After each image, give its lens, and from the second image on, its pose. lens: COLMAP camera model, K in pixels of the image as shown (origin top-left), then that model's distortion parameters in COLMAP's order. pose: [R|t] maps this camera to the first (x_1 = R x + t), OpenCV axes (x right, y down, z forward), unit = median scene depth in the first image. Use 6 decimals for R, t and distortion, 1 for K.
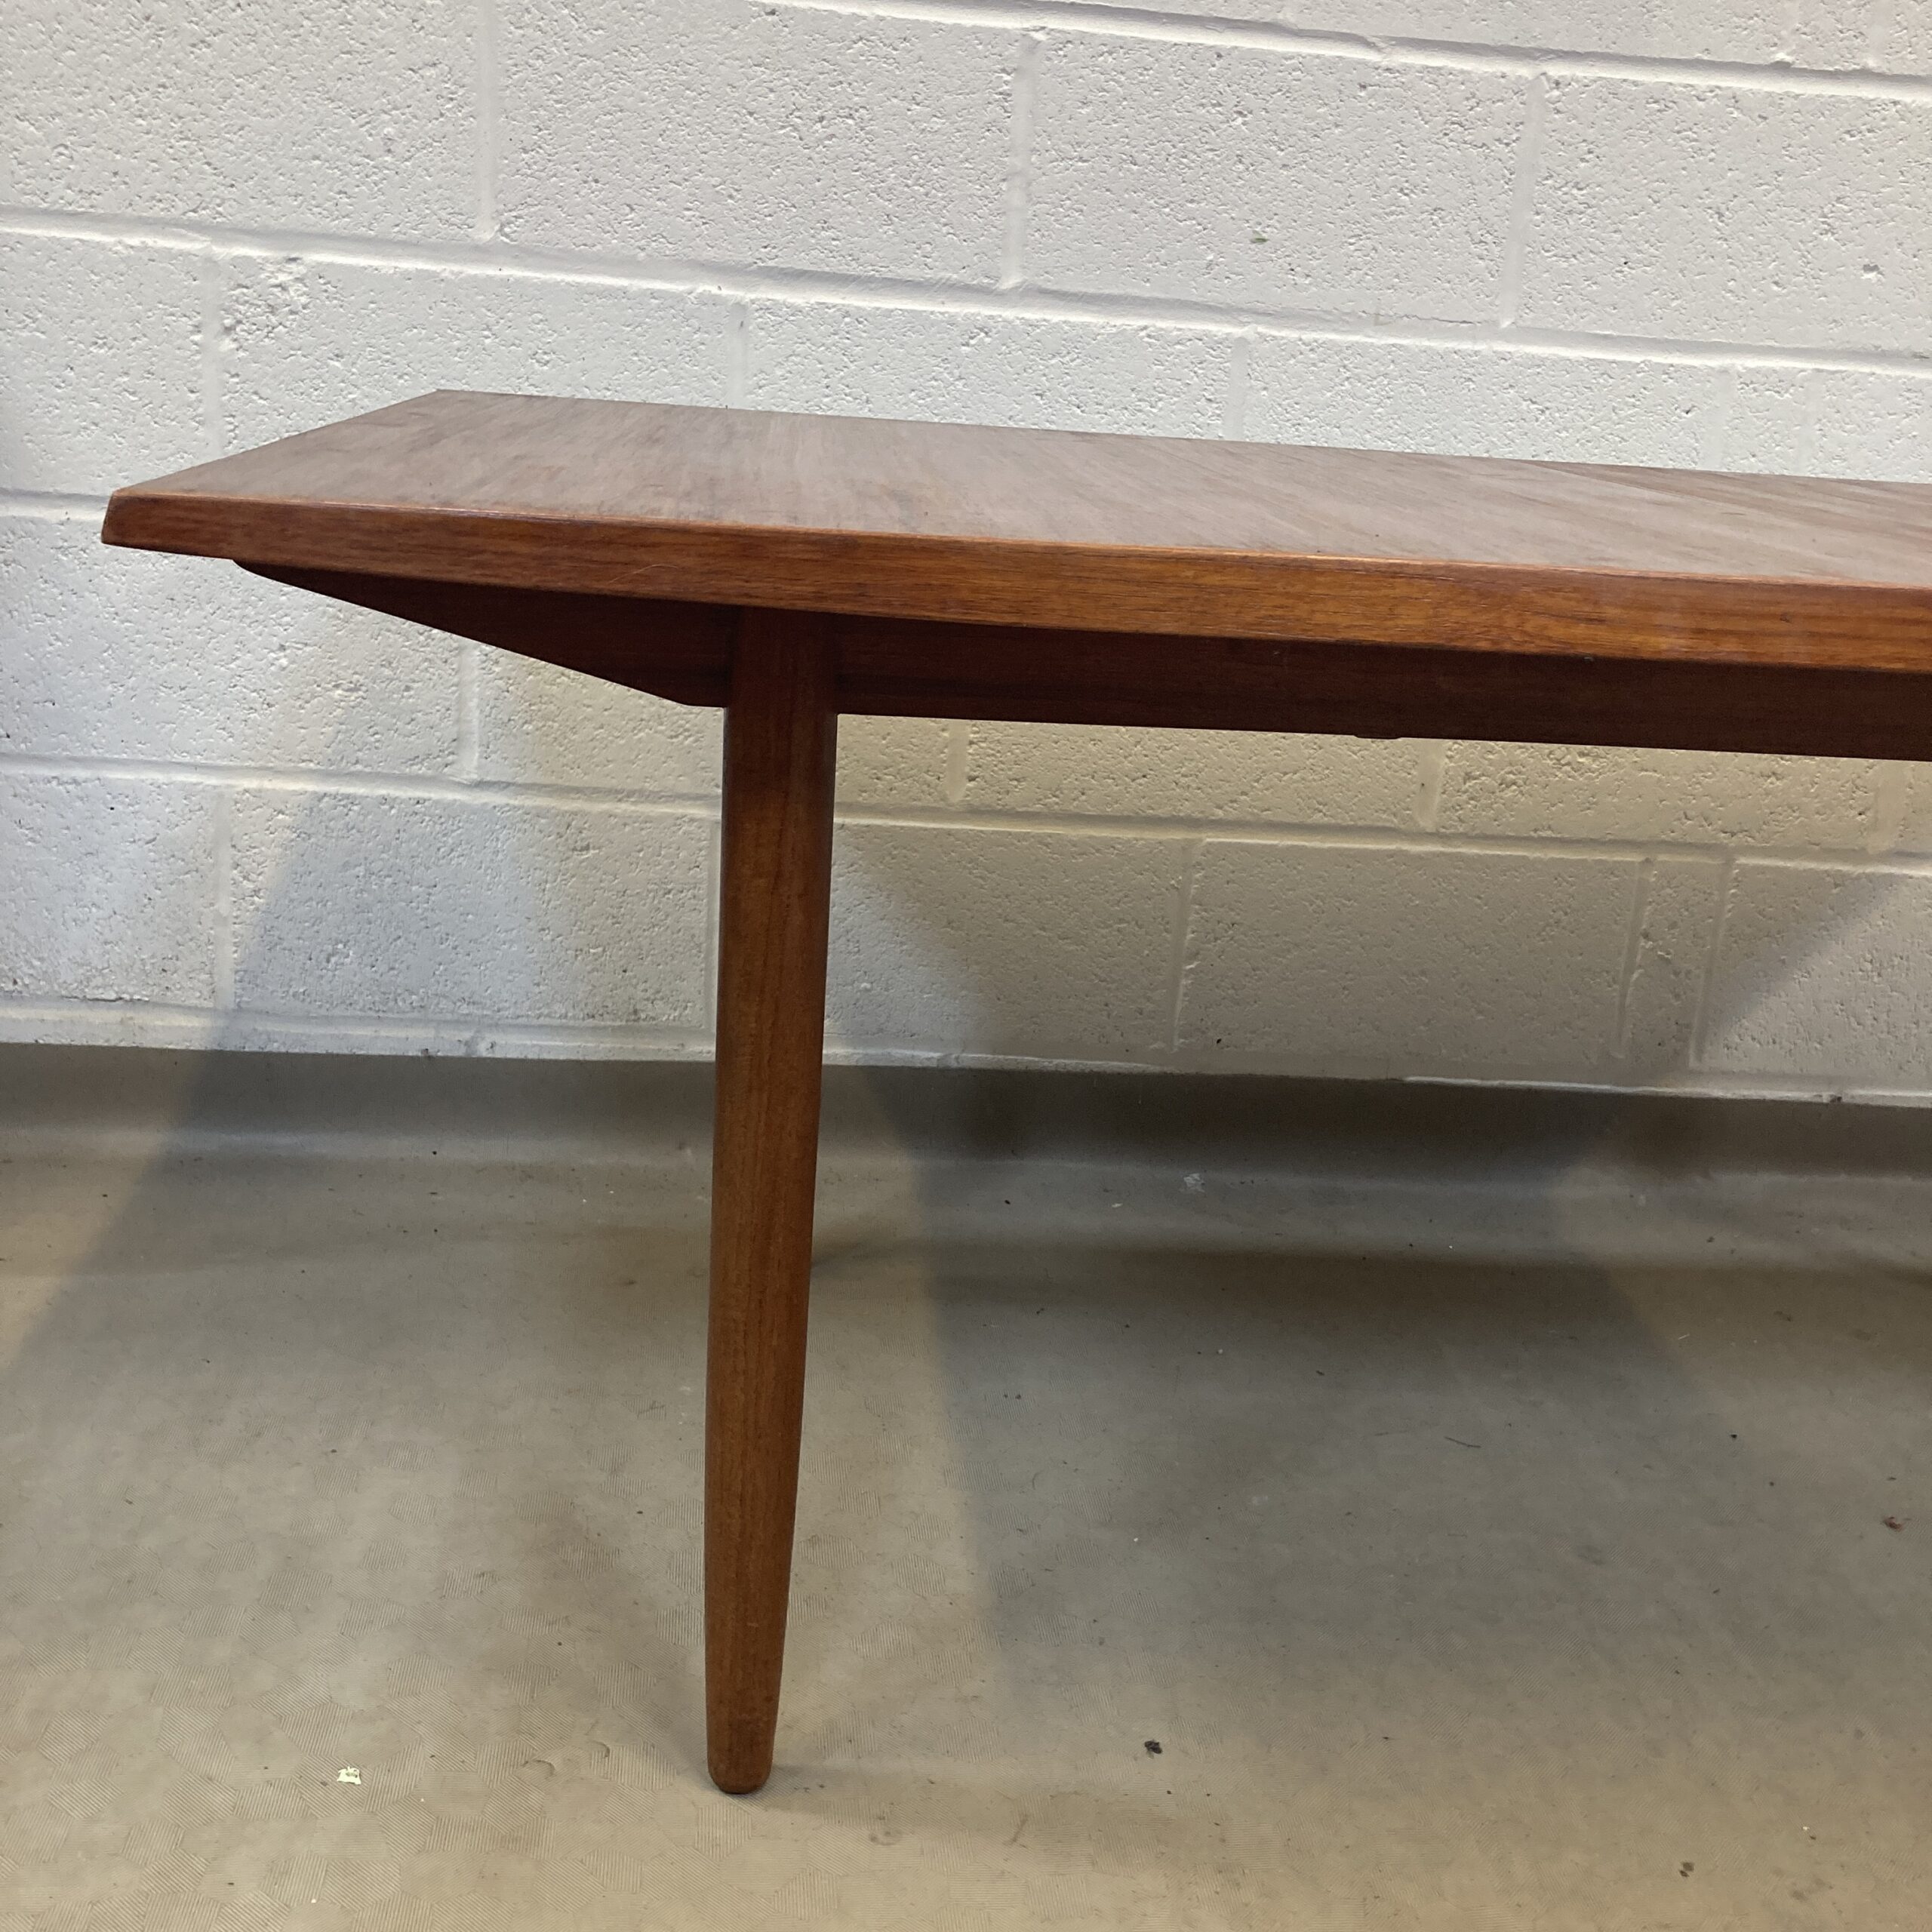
lens RADIAL K [[2120.4, 0, 954.5], [0, 2120.4, 985.5], [0, 0, 1]] dist [0.010595, 0.000000]
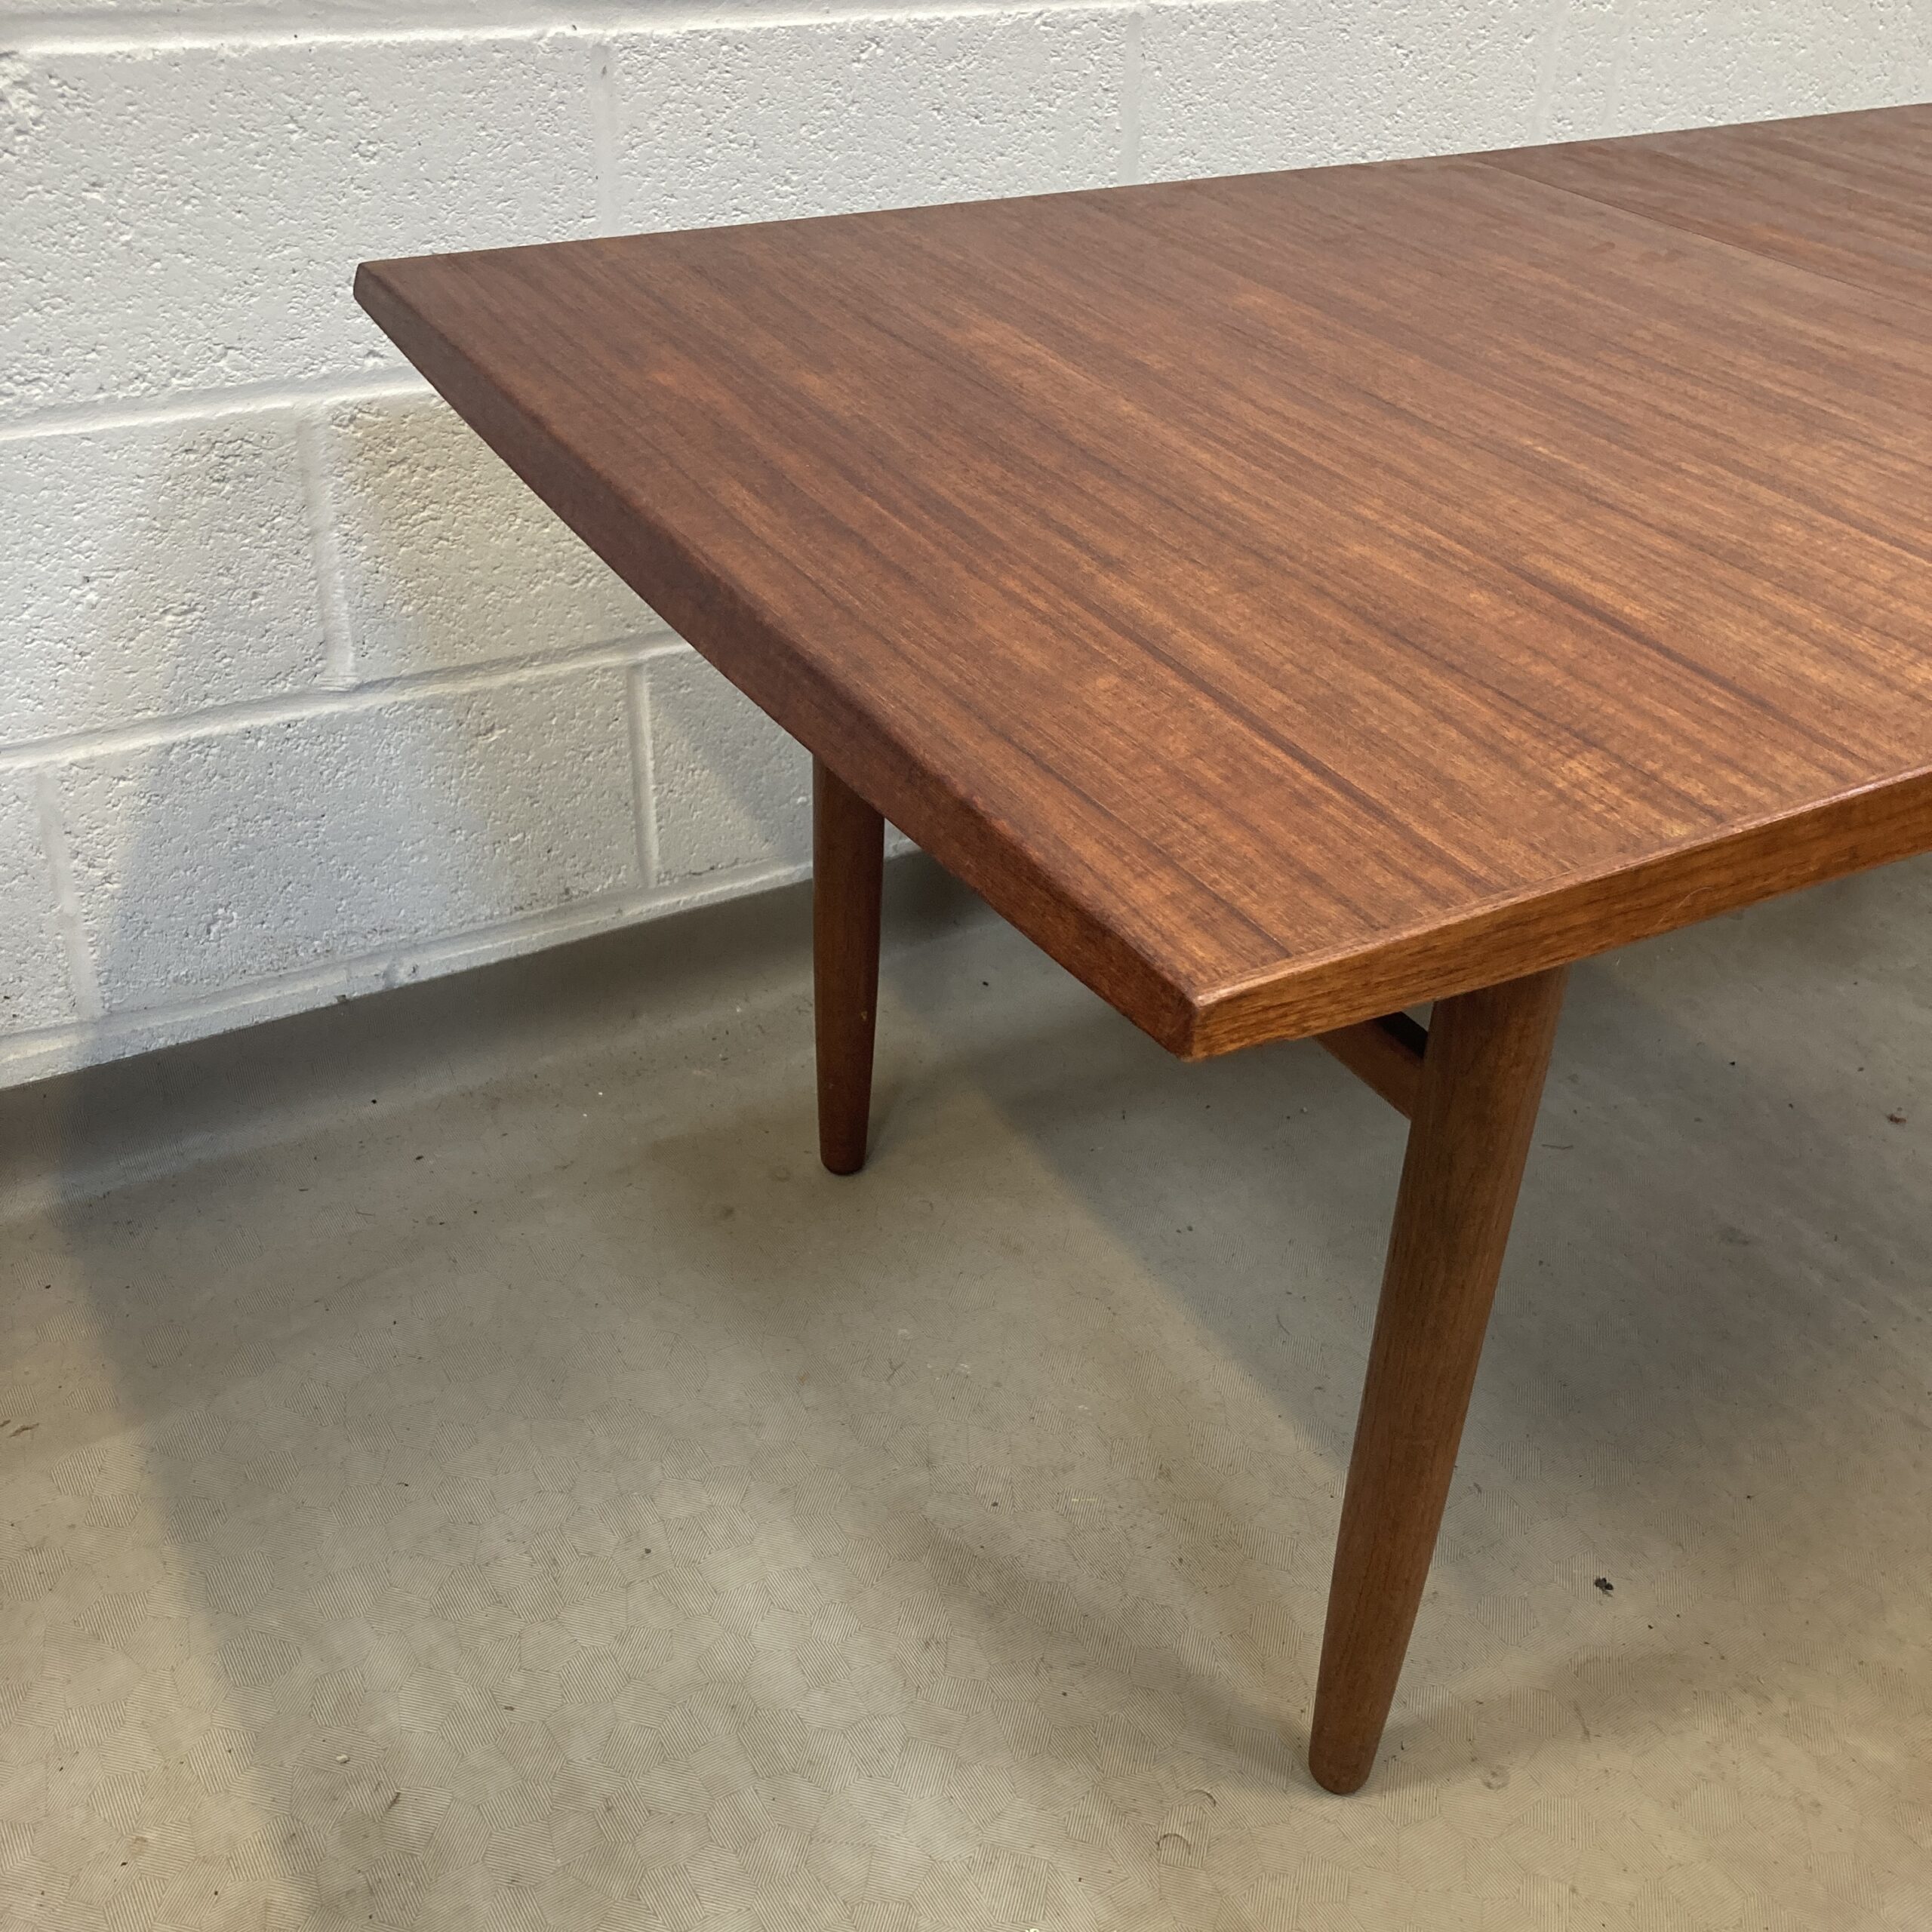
lens RADIAL K [[2120.4, 0, 981.3], [0, 2120.4, 979.1], [0, 0, 1]] dist [0.010595, 0.000000]
pose [[0.899165, -0.262697, 0.349990, -0.335495], [0.146069, 0.934075, 0.325835, -0.229281], [-0.412512, -0.241857, 0.878259, 0.161518]]
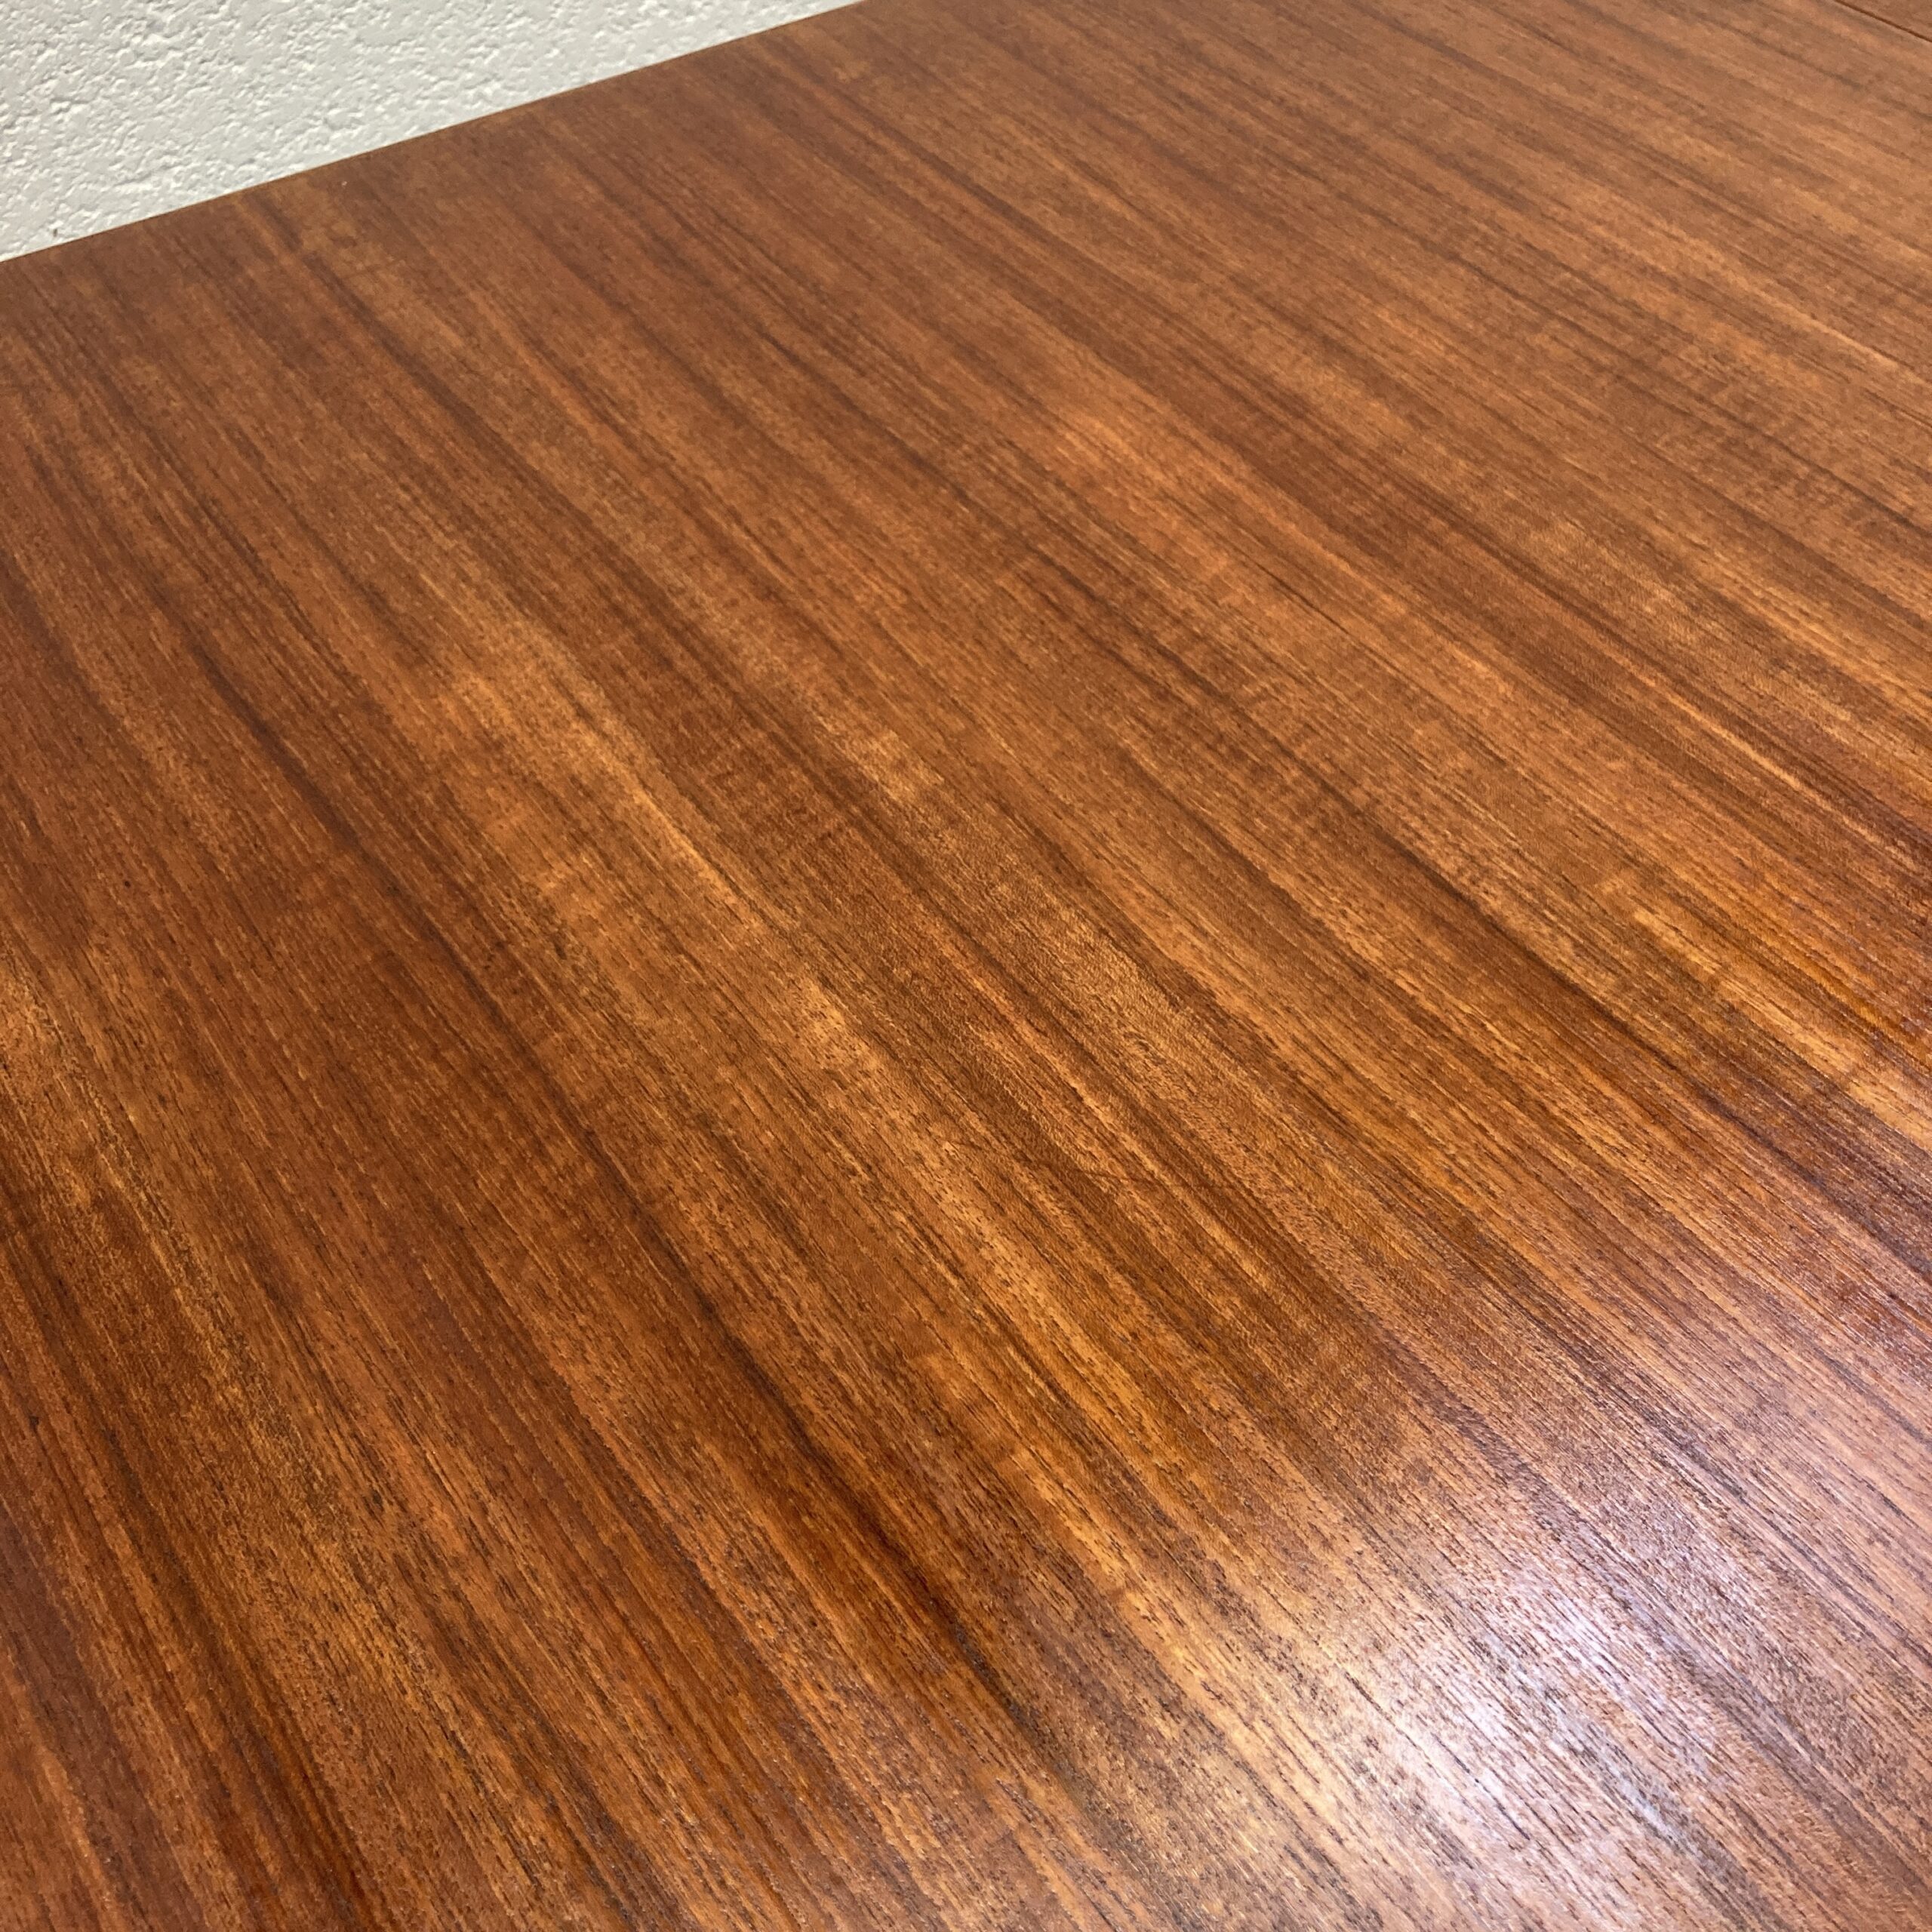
lens RADIAL K [[2120.4, 0, 971.1], [0, 2120.4, 954.3], [0, 0, 1]] dist [0.010595, 0.000000]
pose [[0.846357, -0.429454, 0.315037, -0.104290], [0.204204, 0.807933, 0.552761, -0.313074], [-0.491914, -0.403501, 0.771496, 0.520808]]
